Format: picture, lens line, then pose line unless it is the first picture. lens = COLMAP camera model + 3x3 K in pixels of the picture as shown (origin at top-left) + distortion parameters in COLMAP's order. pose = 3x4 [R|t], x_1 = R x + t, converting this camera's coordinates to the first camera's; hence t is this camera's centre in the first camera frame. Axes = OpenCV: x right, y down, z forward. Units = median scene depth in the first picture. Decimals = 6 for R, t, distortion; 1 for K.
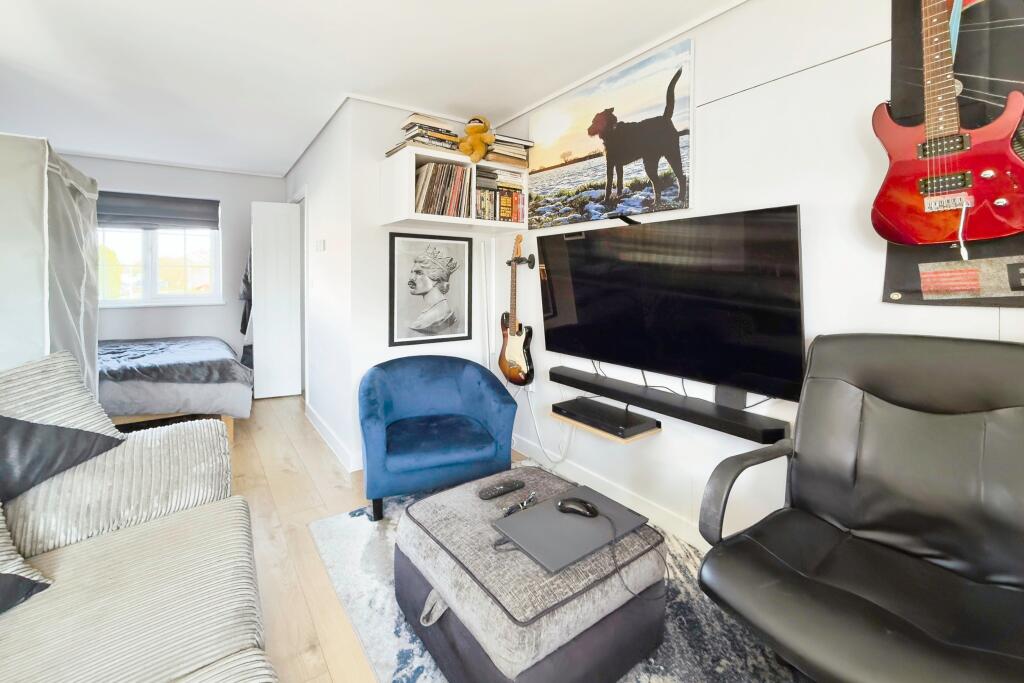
lens RADIAL K [[418.6, 0, 504.9], [0, 418.6, 281.4], [0, 0, 1]] dist [-0.002843, -0.000217]
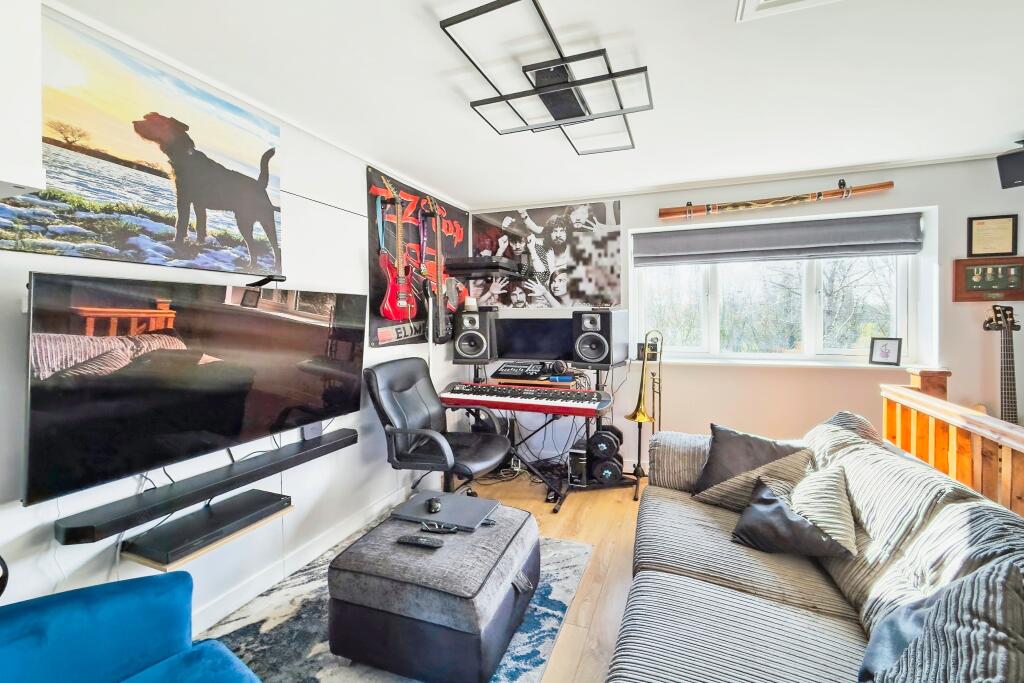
lens RADIAL K [[418.6, 0, 494.7], [0, 418.6, 316.0], [0, 0, 1]] dist [-0.002843, -0.000217]
pose [[-0.494120, 0.007419, 0.869362, -0.693356], [0.016421, 0.999865, 0.000801, -0.056807], [-0.869239, 0.014672, -0.494175, 0.903067]]
